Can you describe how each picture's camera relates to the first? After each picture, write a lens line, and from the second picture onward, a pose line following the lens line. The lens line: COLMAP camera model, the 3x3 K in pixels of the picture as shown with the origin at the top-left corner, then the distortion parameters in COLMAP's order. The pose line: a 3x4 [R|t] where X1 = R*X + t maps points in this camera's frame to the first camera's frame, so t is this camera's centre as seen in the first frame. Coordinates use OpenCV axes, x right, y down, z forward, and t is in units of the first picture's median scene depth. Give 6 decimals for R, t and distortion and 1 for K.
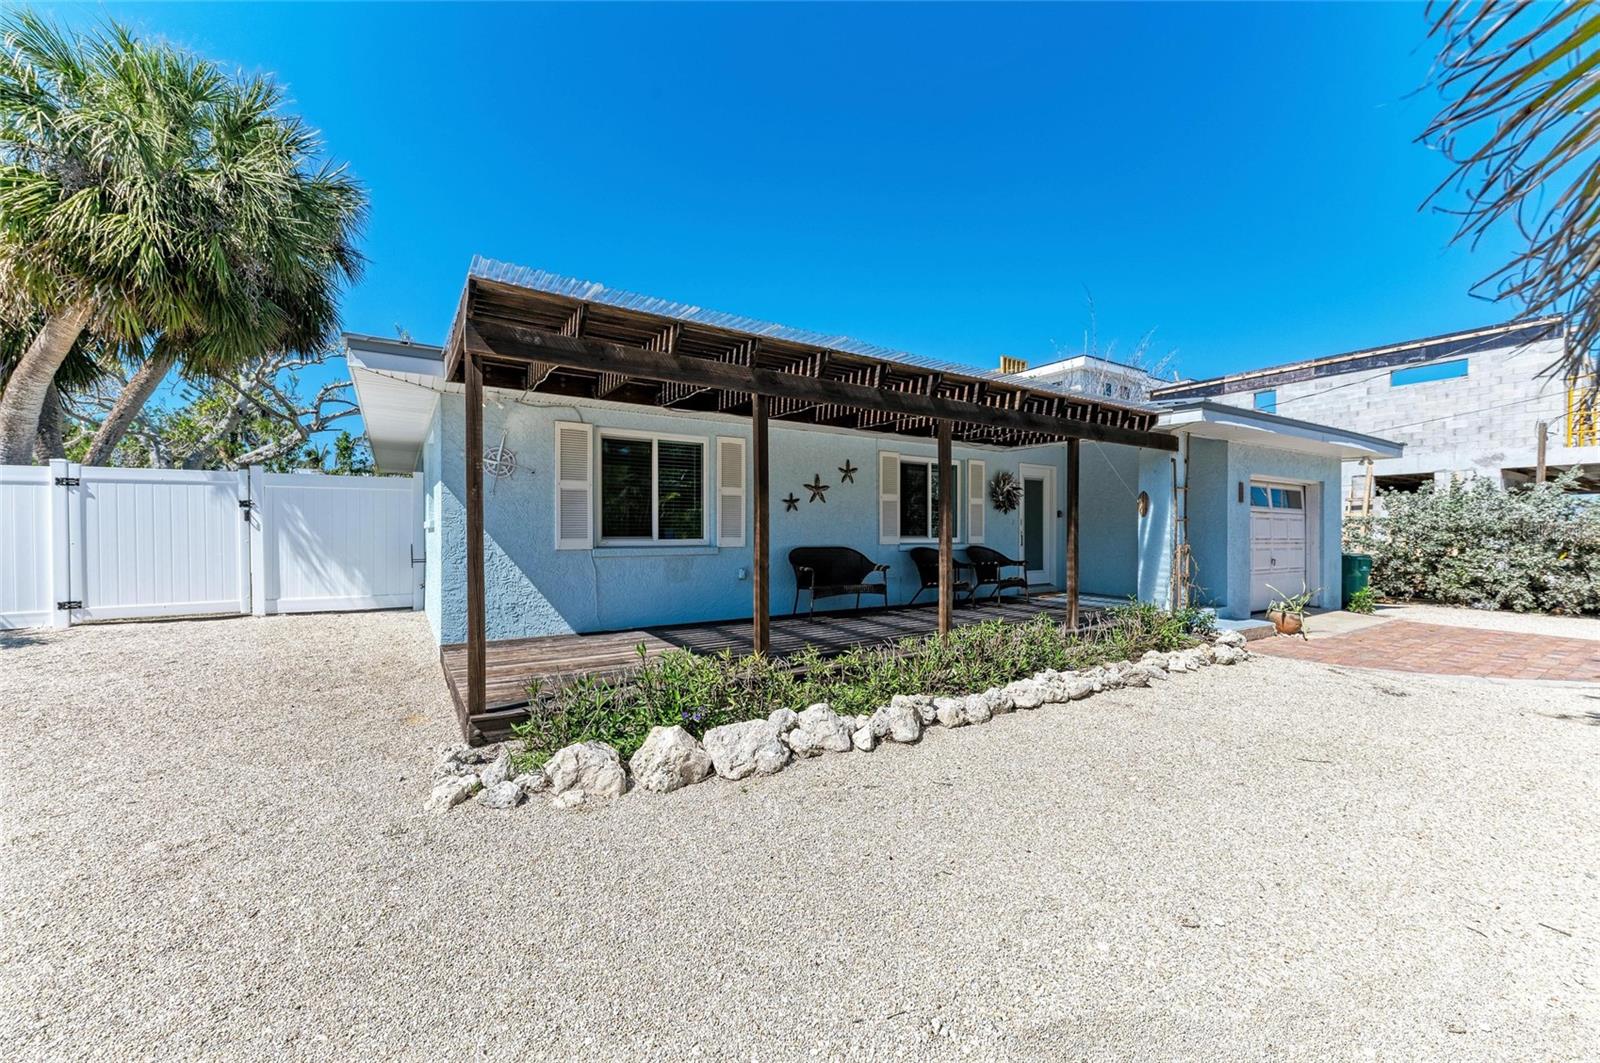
lens RADIAL K [[617.5, 0, 810.4], [0, 617.5, 536.6], [0, 0, 1]] dist [0.000382, 0.000058]
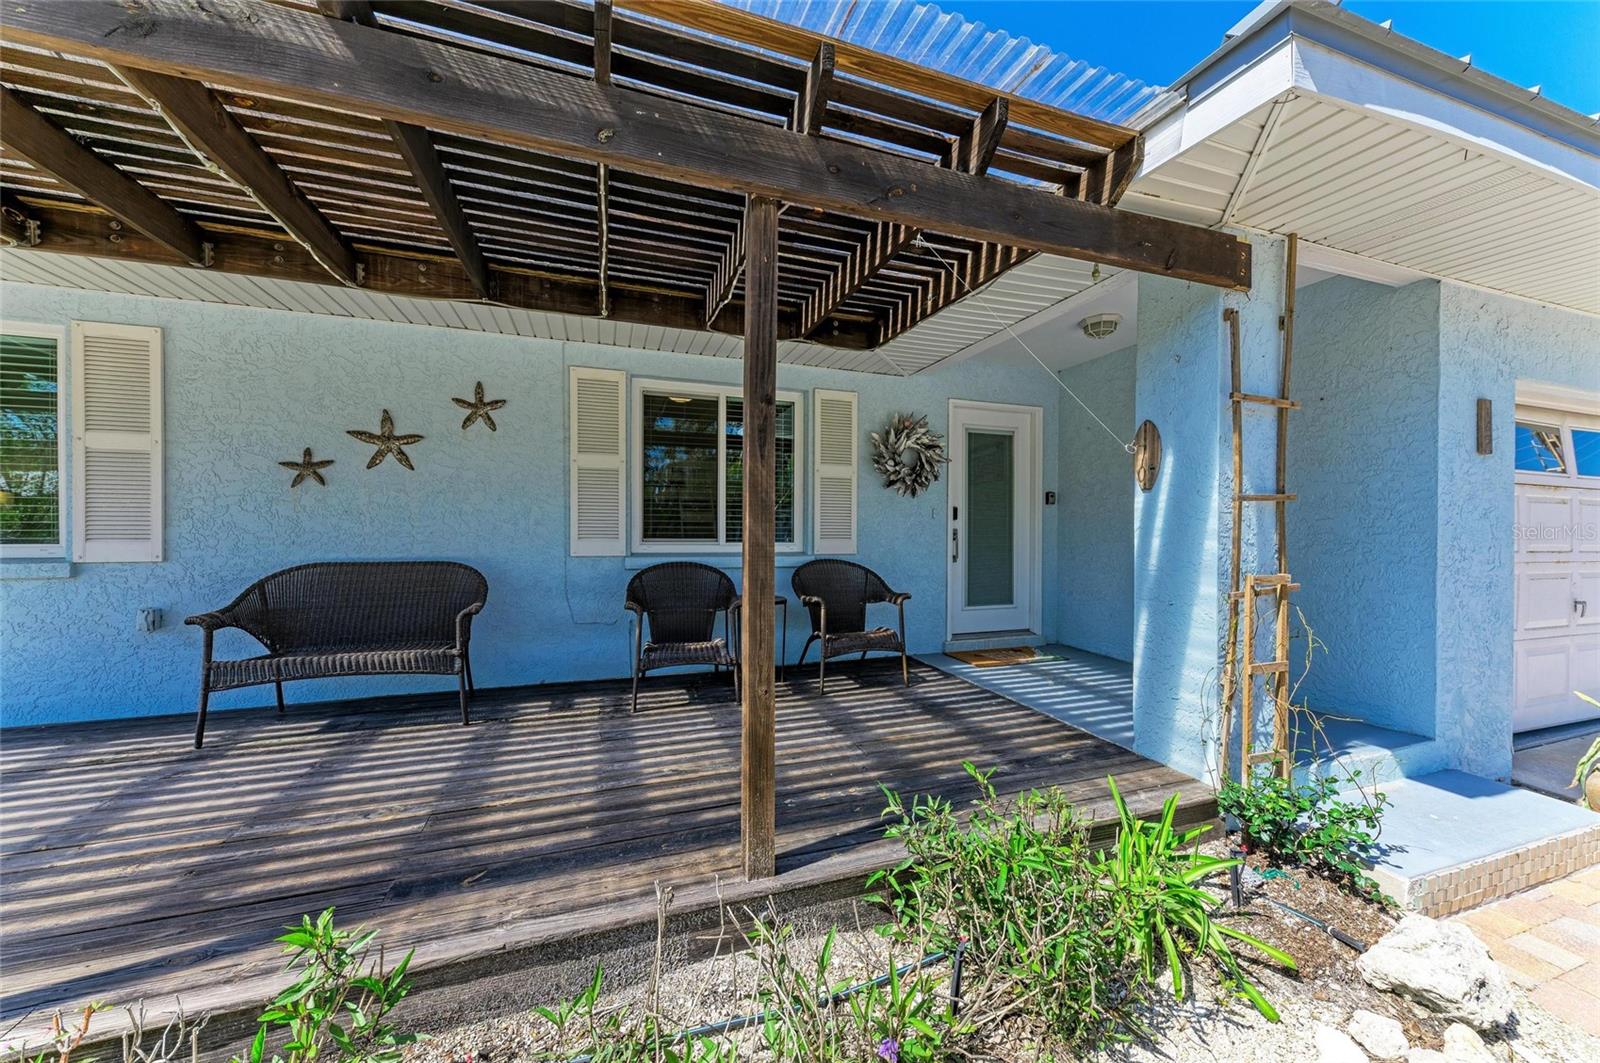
lens RADIAL K [[581.0, 0, 813.3], [0, 581.0, 534.6], [0, 0, 1]] dist [0.005525, -0.003011]
pose [[0.971117, 0.004047, -0.238567, 0.396870], [-0.005105, 0.999980, -0.003817, -0.003674], [0.238547, 0.004925, 0.971118, 0.574568]]
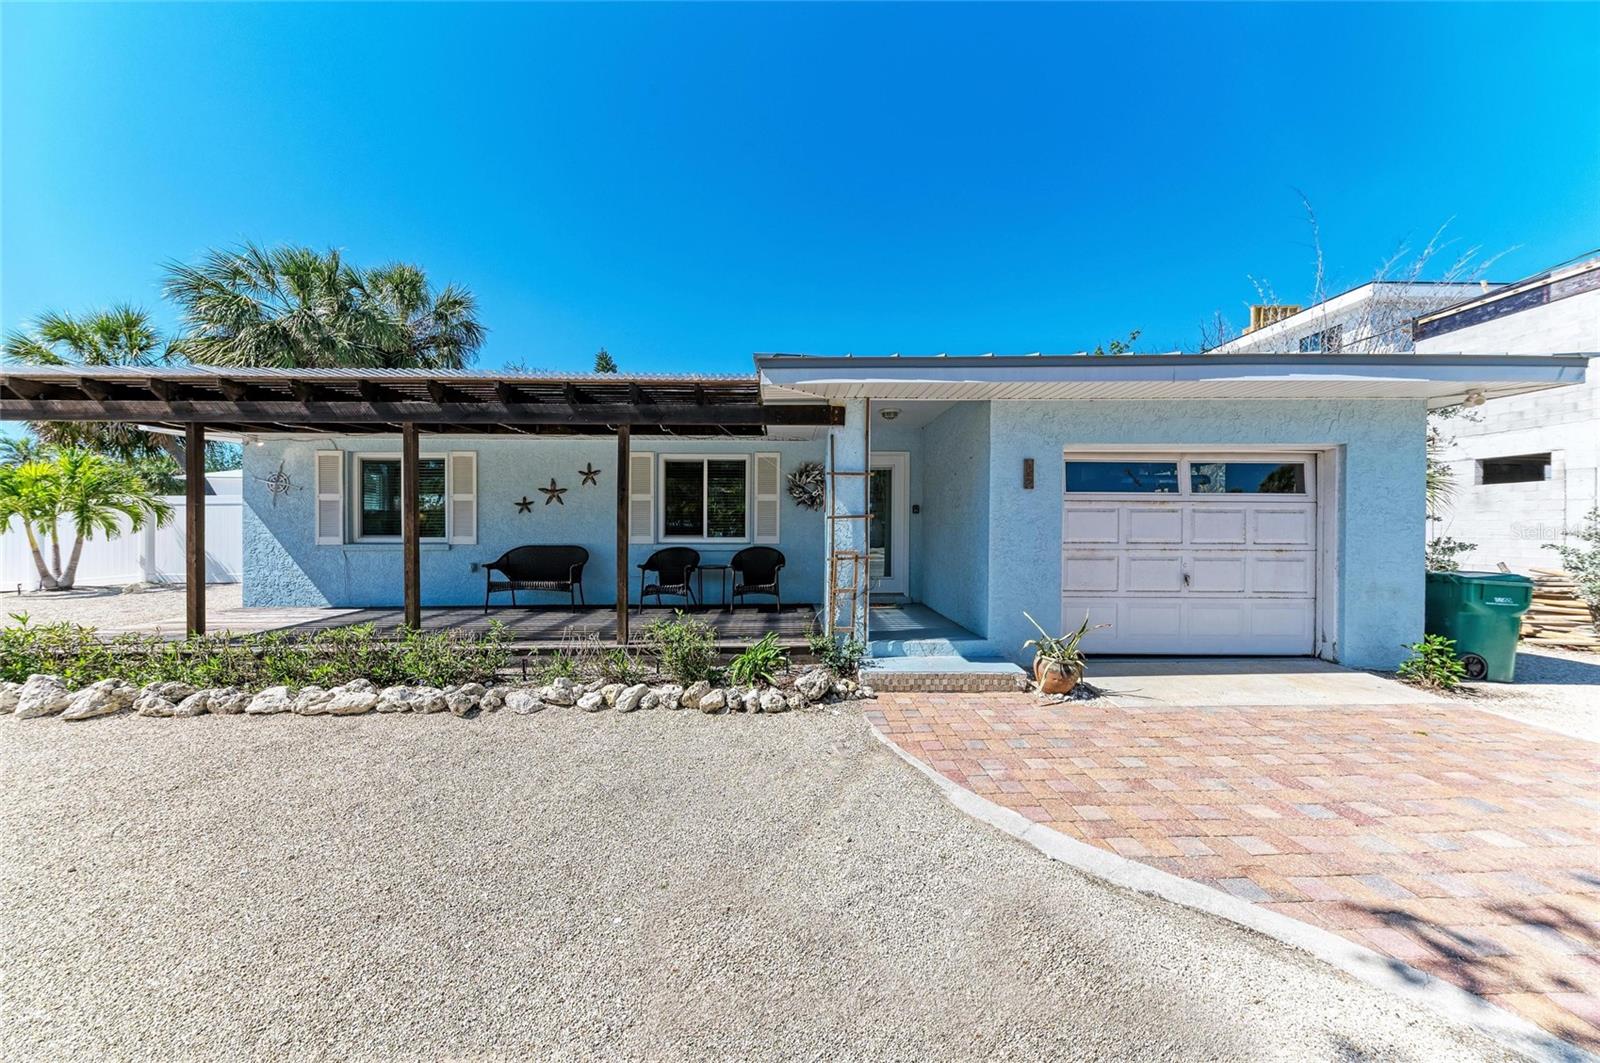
lens RADIAL K [[568.2, 0, 807.5], [0, 568.2, 528.0], [0, 0, 1]] dist [0.010270, -0.001950]
pose [[0.848115, -0.002696, -0.529806, 0.831484], [-0.004326, 0.999918, -0.012014, -0.003241], [0.529795, 0.012481, 0.848034, 0.346246]]
